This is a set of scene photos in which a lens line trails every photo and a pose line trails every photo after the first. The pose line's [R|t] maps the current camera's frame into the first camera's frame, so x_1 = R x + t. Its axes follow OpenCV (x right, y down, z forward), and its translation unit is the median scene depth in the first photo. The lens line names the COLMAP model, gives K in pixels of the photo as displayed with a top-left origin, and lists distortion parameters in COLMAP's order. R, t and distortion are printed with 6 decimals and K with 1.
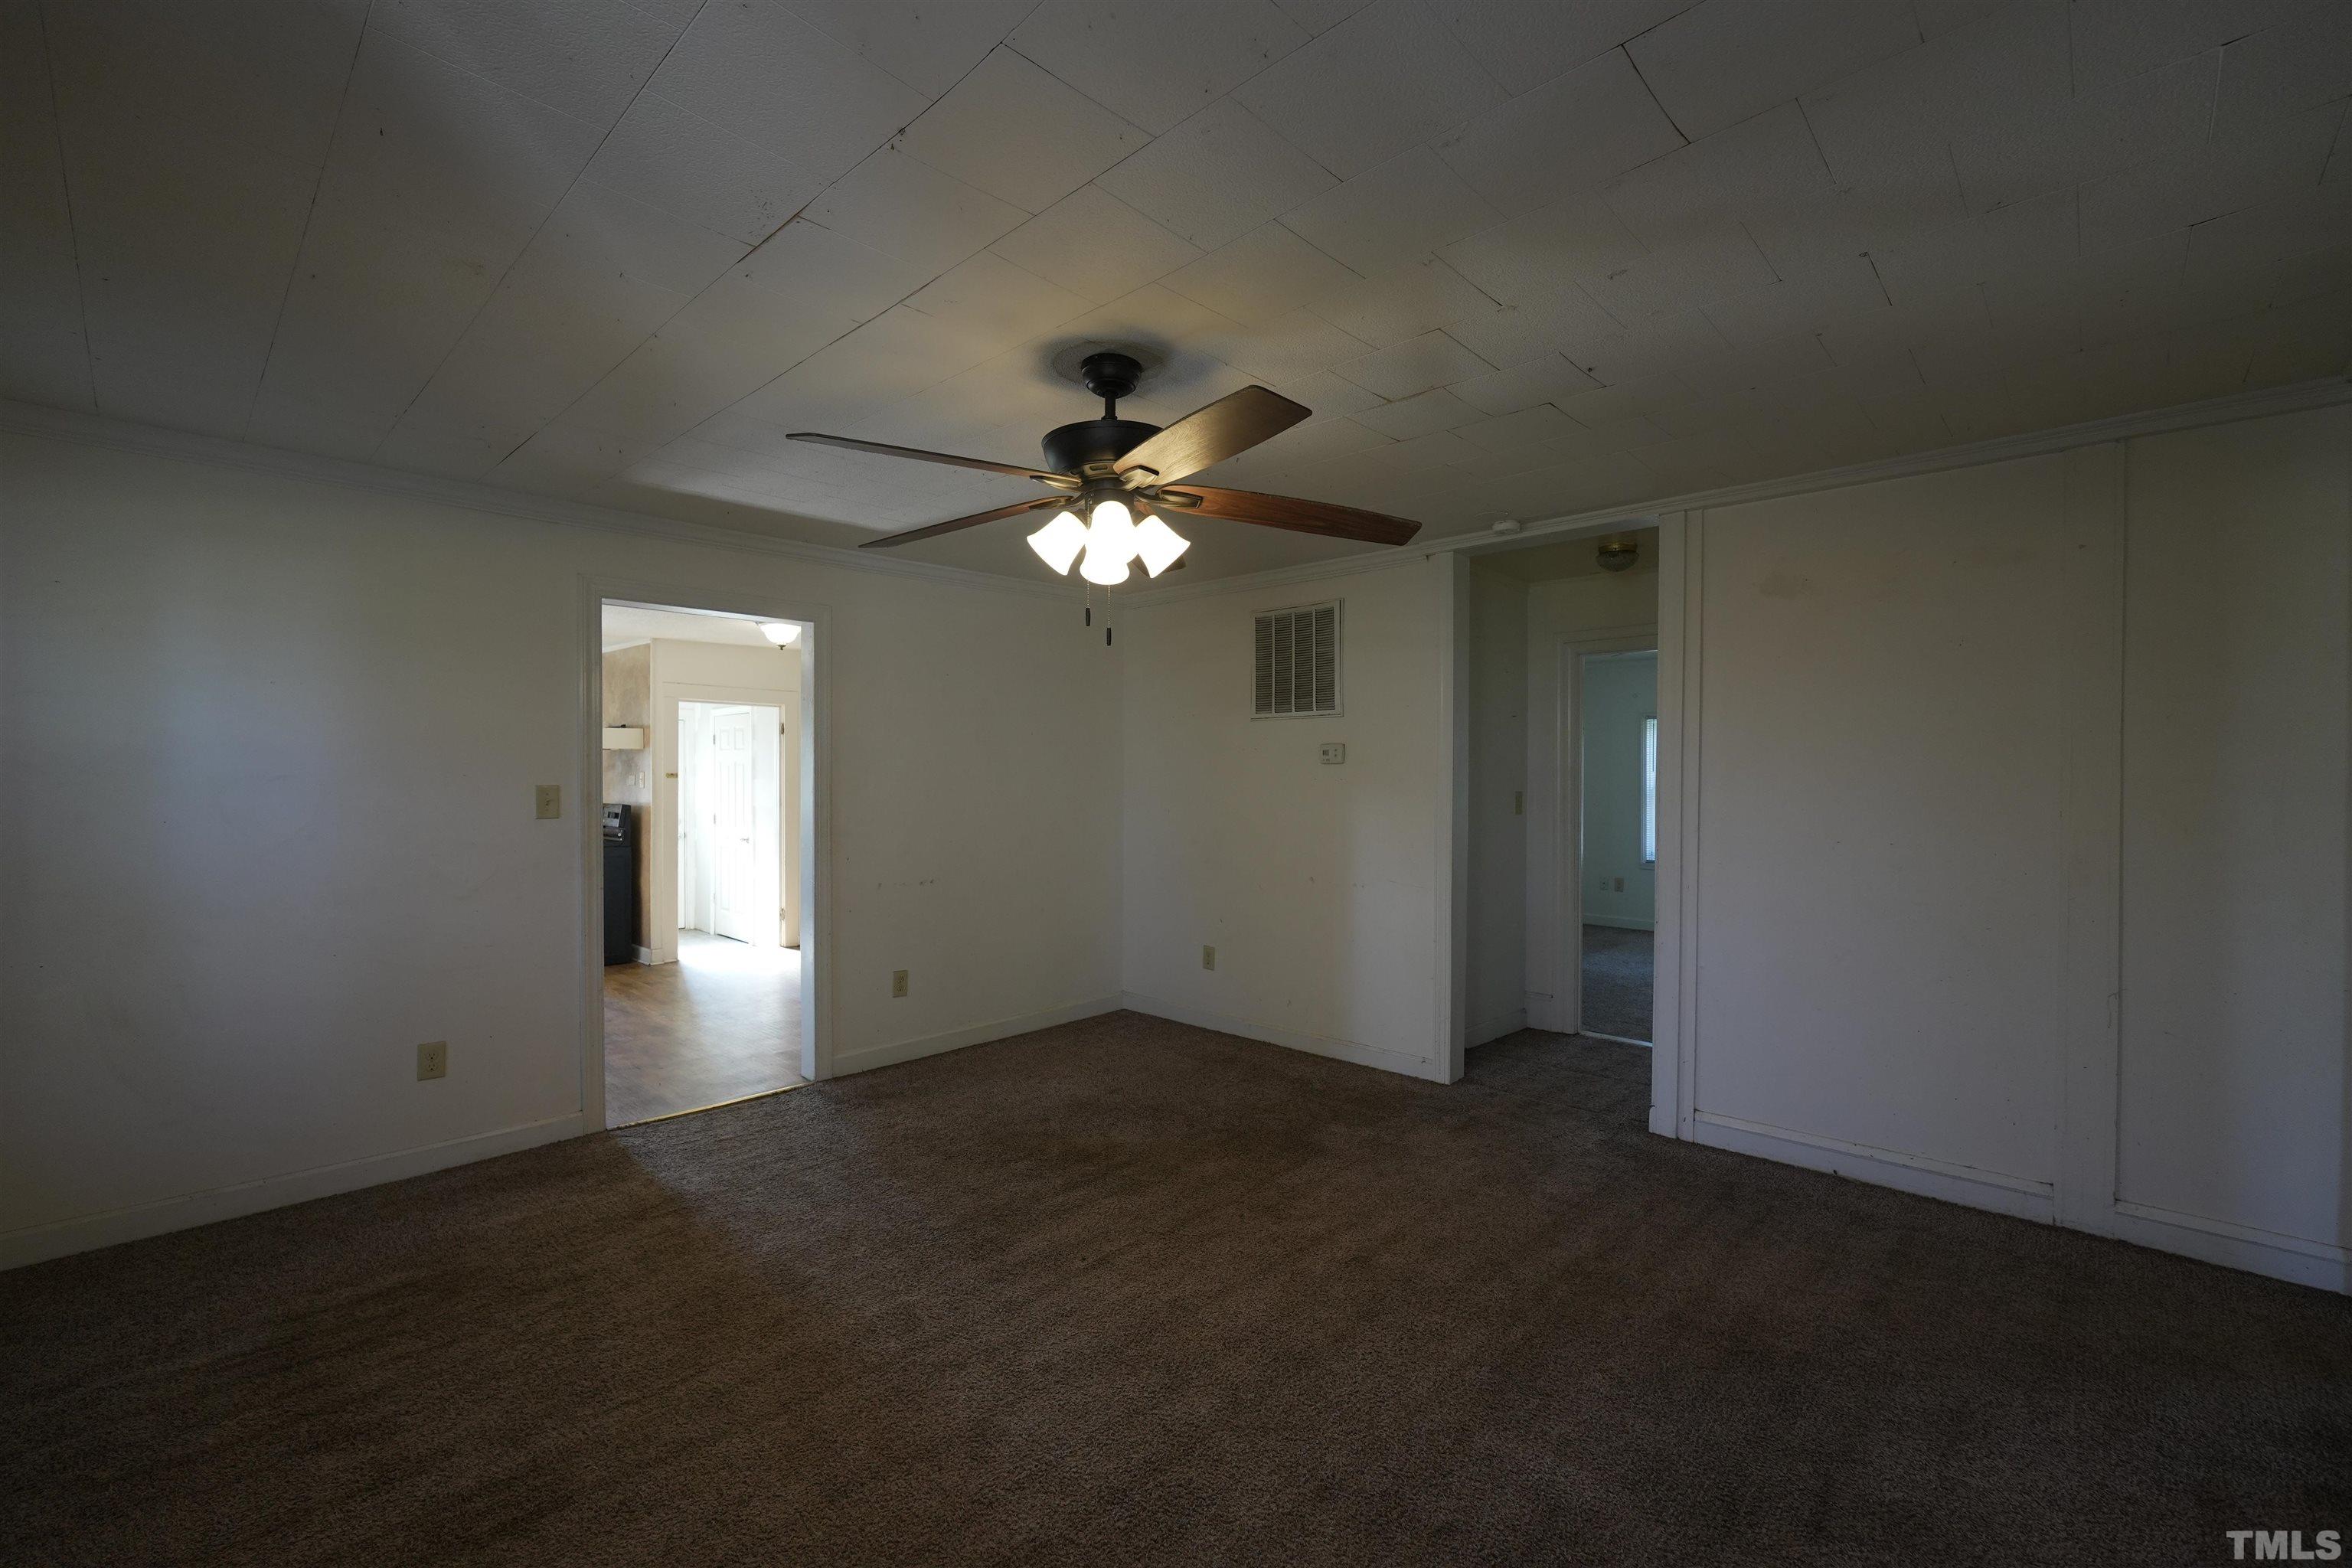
lens RADIAL K [[997.0, 0, 1166.0], [0, 997.0, 783.9], [0, 0, 1]] dist [-0.003467, -0.000109]
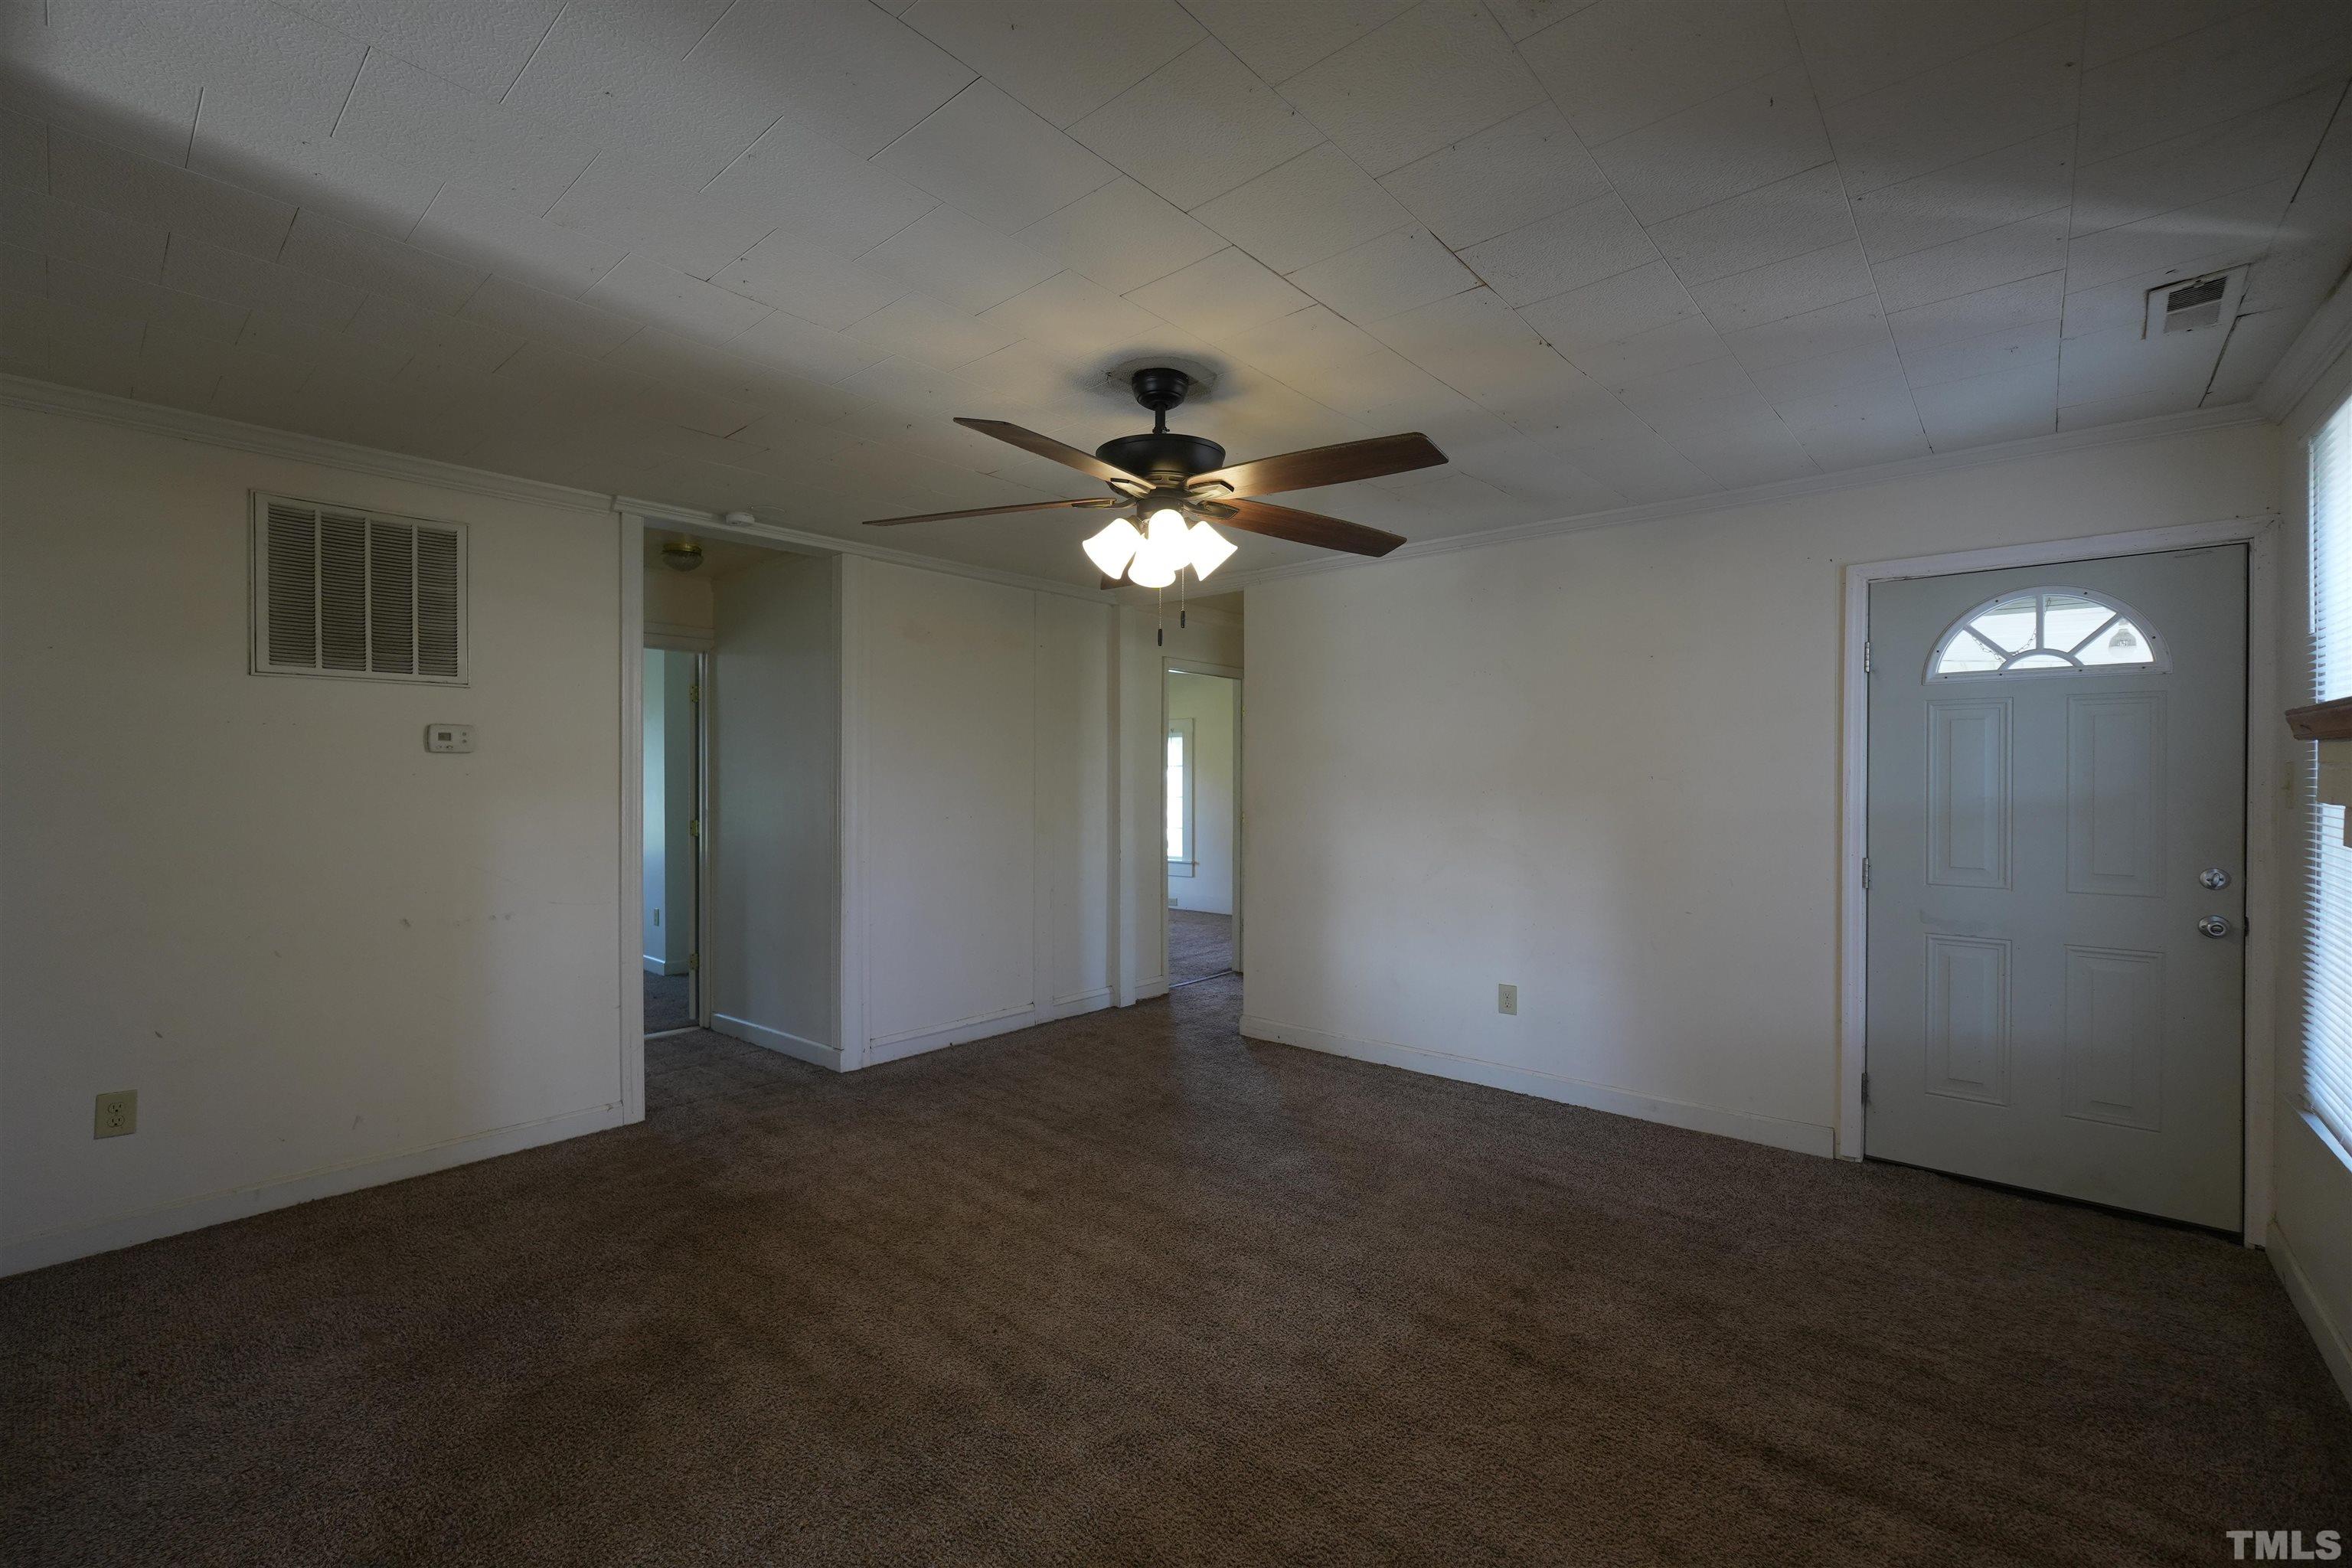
lens RADIAL K [[997.0, 0, 1166.0], [0, 997.0, 783.9], [0, 0, 1]] dist [-0.003467, -0.000109]
pose [[-0.049430, -0.008341, 0.998743, -0.762250], [0.001366, 0.999964, 0.008419, -0.004127], [-0.998777, 0.001781, -0.049417, 0.717573]]
